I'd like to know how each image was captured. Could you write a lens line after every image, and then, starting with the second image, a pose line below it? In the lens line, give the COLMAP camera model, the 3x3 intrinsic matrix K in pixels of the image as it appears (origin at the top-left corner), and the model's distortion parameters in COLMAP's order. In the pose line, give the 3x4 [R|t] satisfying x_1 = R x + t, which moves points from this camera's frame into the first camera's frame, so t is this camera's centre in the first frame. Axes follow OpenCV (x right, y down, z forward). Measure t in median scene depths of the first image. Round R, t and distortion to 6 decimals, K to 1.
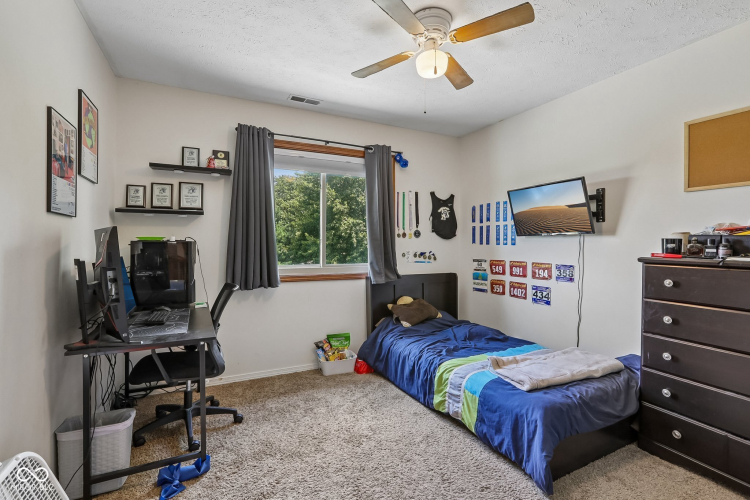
lens RADIAL K [[344.1, 0, 377.5], [0, 344.1, 245.8], [0, 0, 1]] dist [-0.039545, 0.012896]
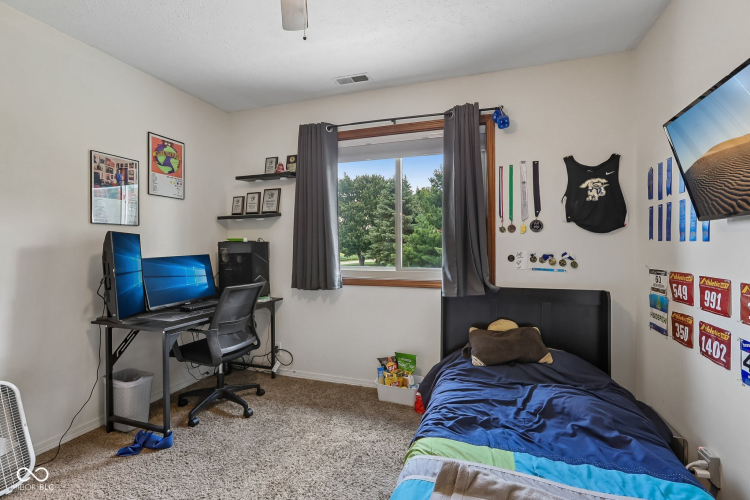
lens RADIAL K [[344.1, 0, 369.9], [0, 344.1, 247.6], [0, 0, 1]] dist [-0.039545, 0.012896]
pose [[0.700160, 0.000844, -0.713985, 0.409160], [0.004519, 0.999974, 0.005613, 0.001197], [0.713972, -0.007157, 0.700138, 0.380247]]
